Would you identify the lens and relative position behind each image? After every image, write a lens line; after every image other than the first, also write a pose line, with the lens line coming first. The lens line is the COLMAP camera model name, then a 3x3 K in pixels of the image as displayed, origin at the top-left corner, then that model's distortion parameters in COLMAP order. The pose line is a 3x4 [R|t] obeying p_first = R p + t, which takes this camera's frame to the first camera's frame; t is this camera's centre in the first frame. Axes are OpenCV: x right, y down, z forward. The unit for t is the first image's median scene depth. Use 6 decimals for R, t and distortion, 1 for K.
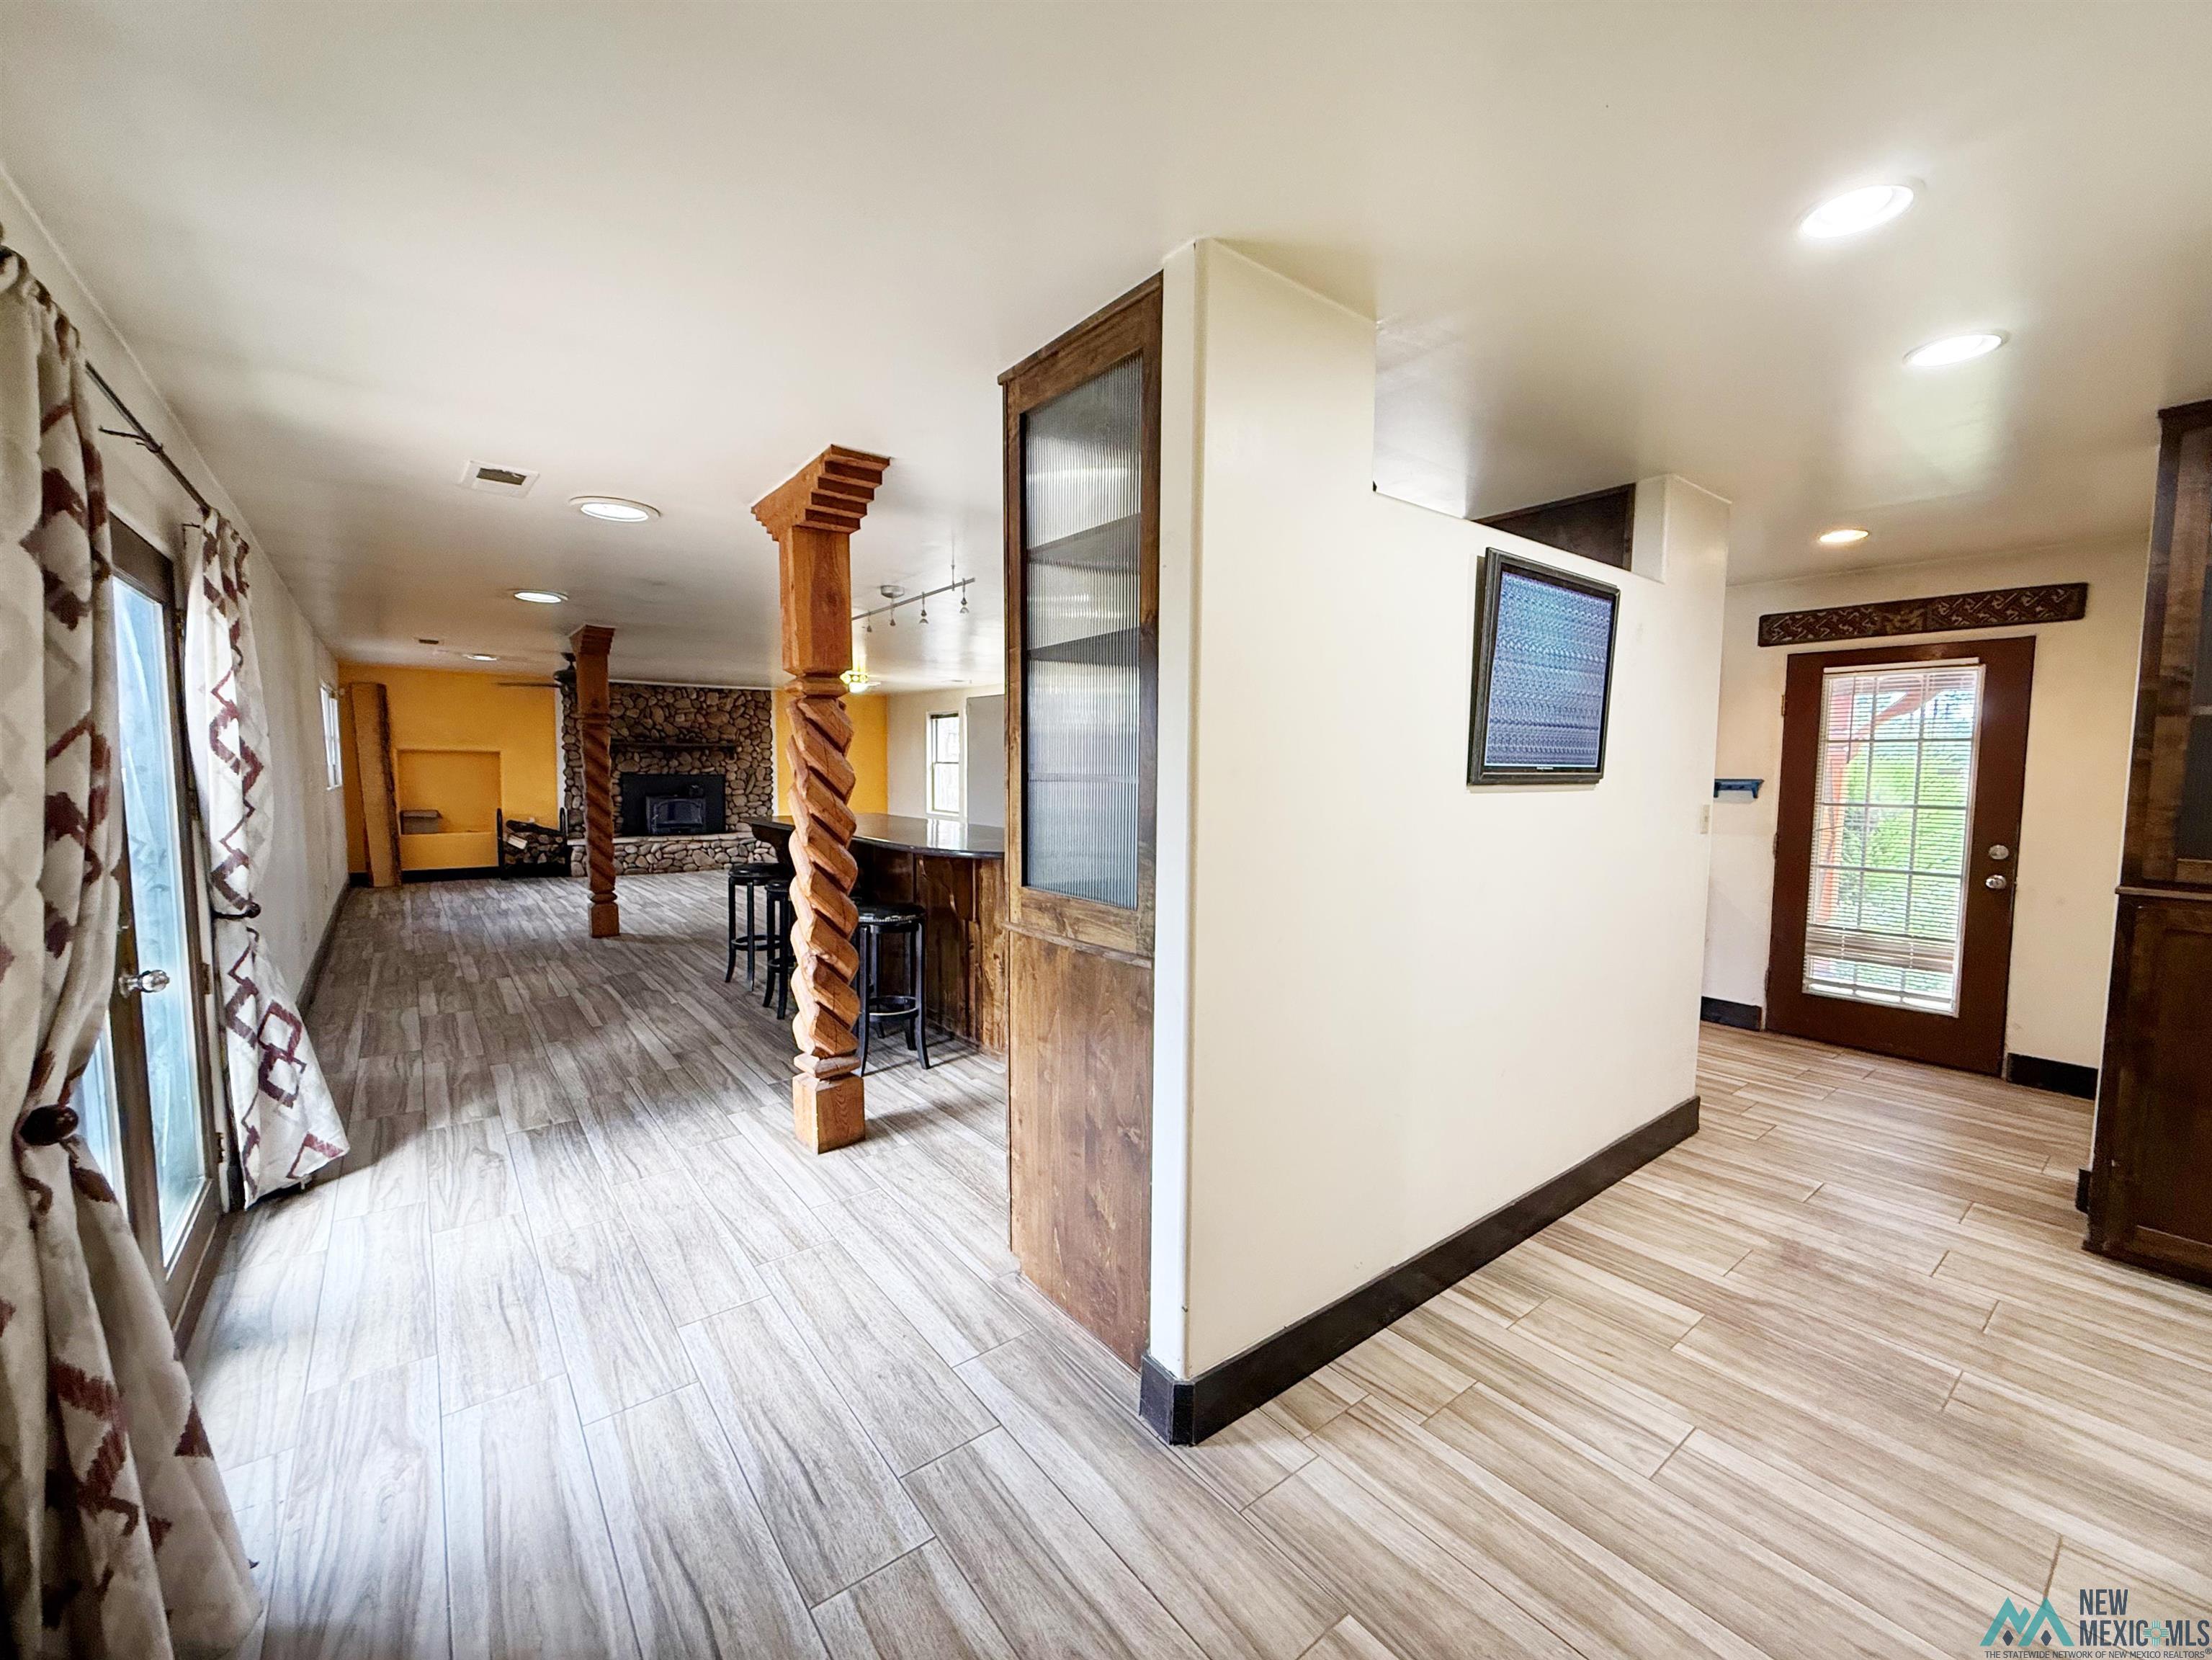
lens RADIAL K [[897.7, 0, 1105.0], [0, 897.7, 839.2], [0, 0, 1]] dist [-0.000869, -0.000325]
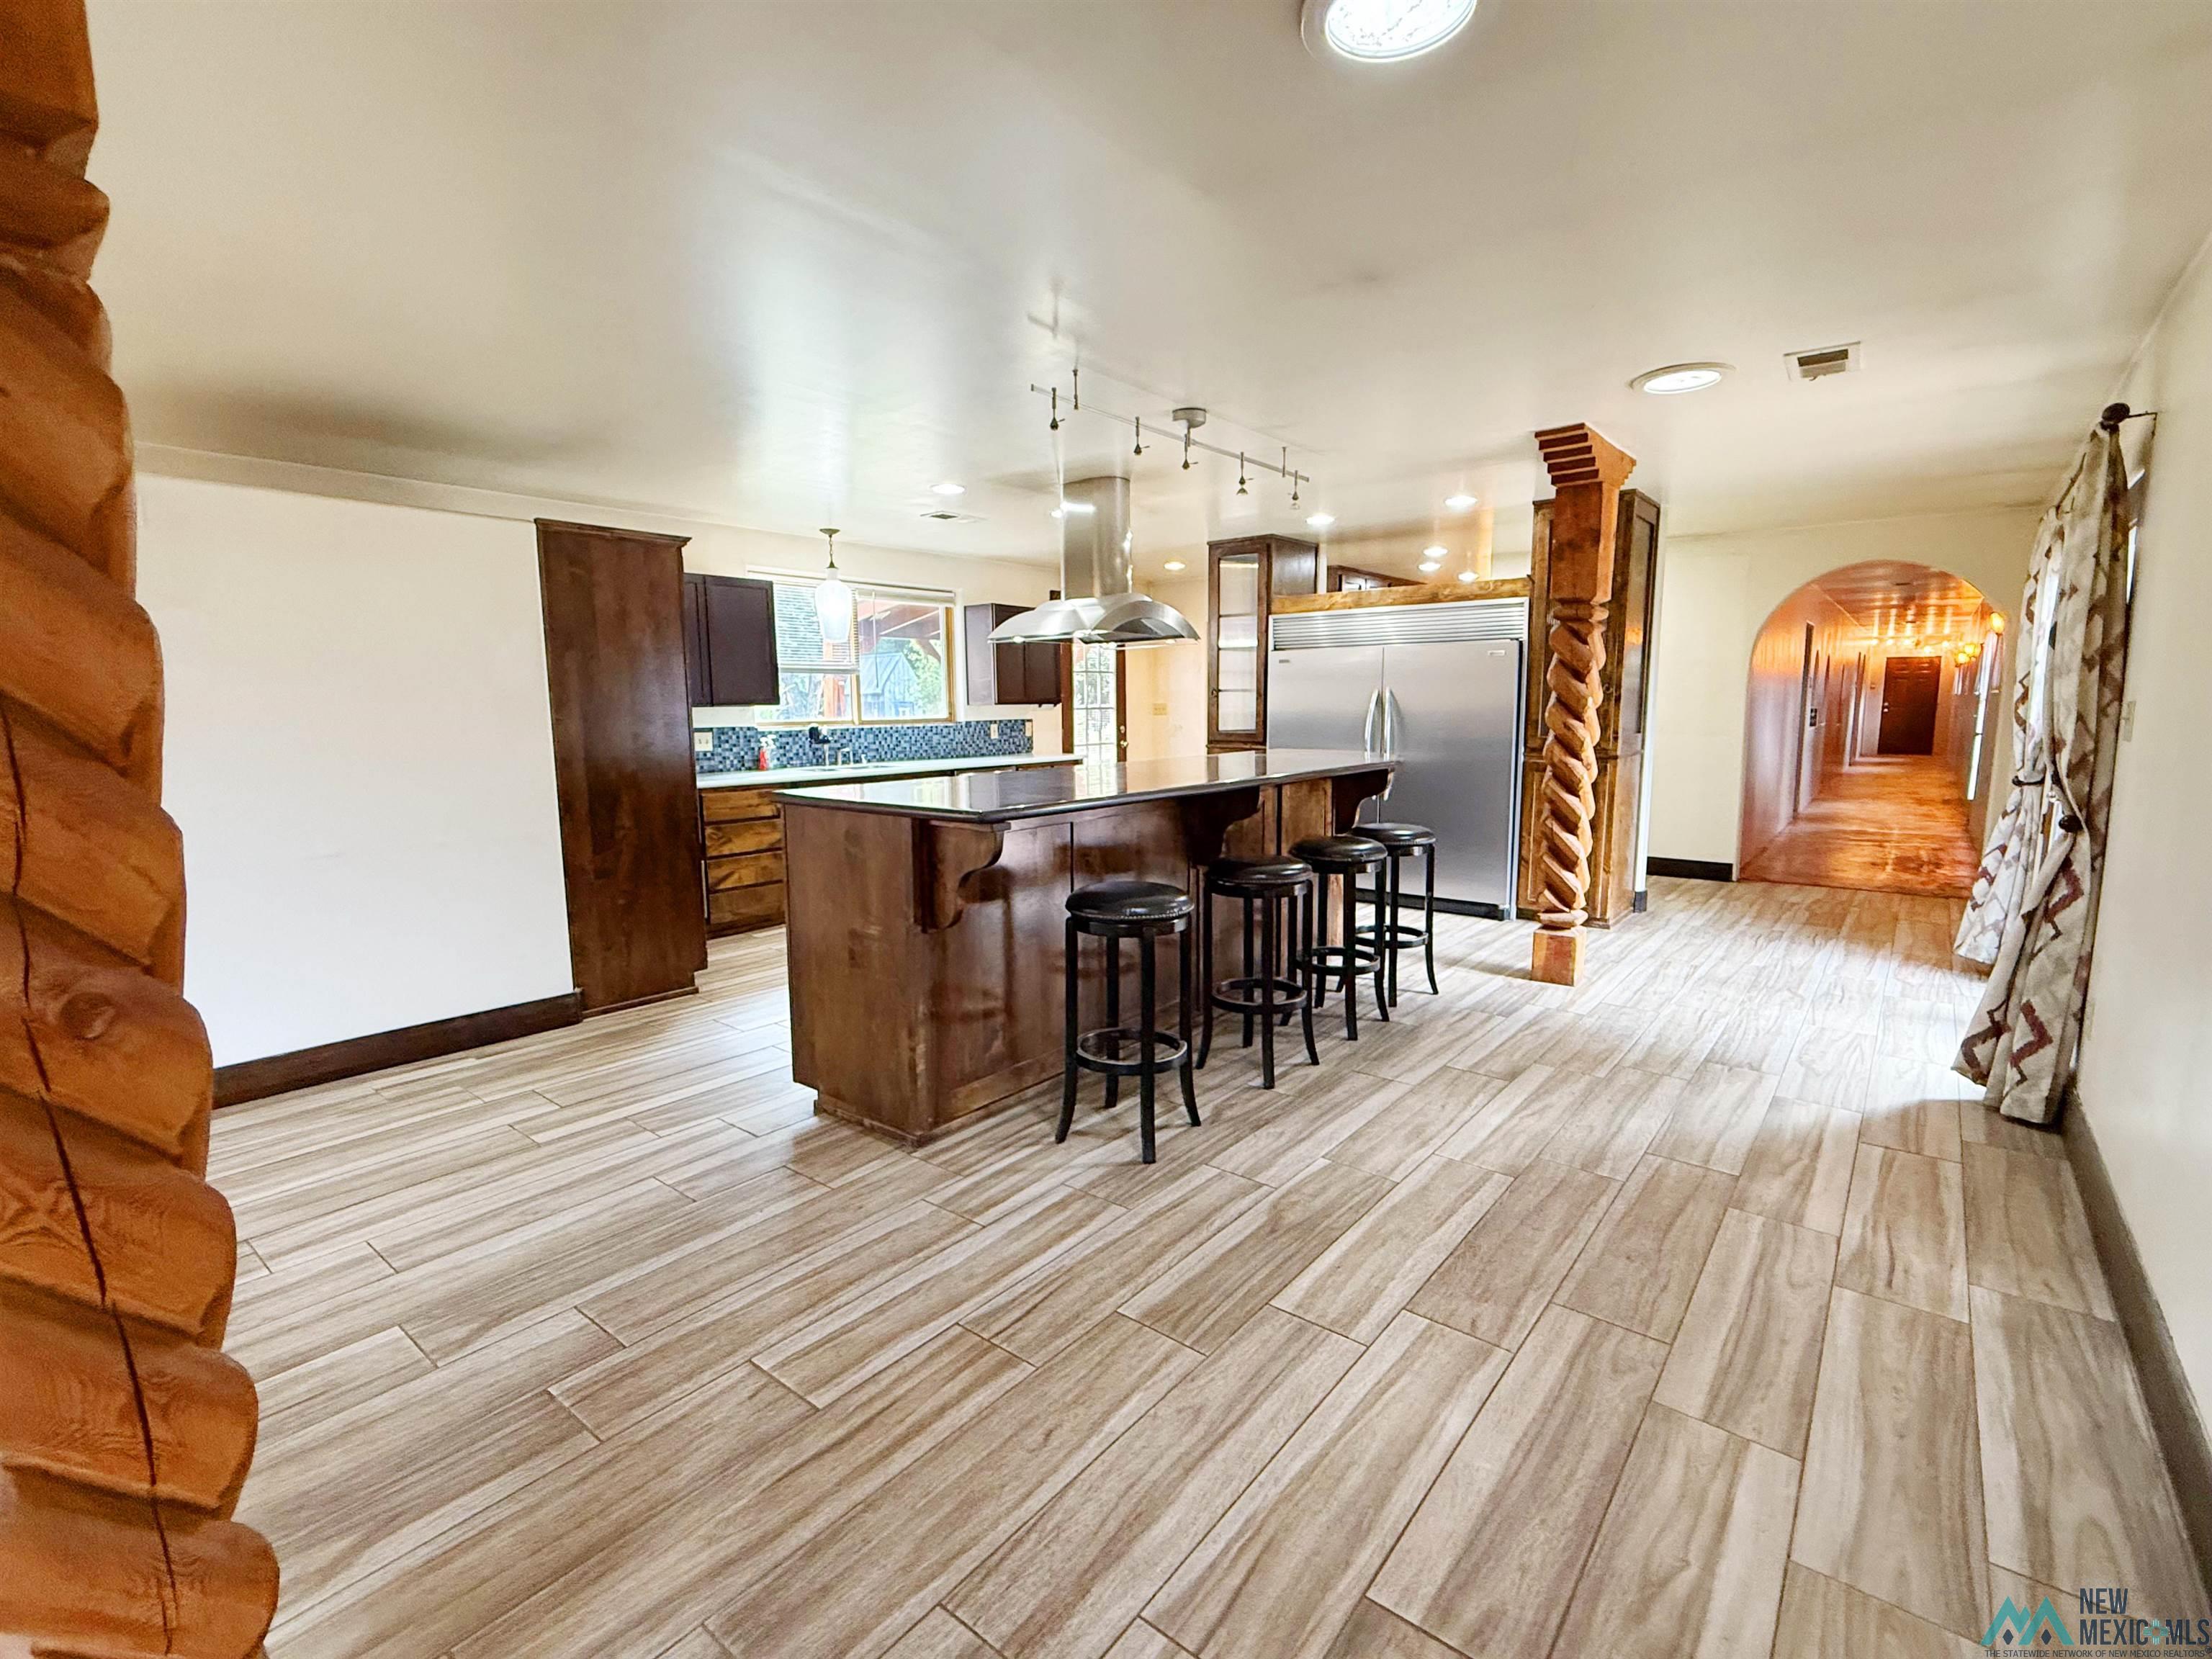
lens RADIAL K [[1009.2, 0, 1106.4], [0, 1009.2, 842.6], [0, 0, 1]] dist [0.000423, 0.000188]
pose [[-0.227268, -0.143386, 0.963218, -0.926518], [0.086839, 0.982177, 0.166697, -0.087897], [-0.969953, 0.121530, -0.210766, 1.169504]]
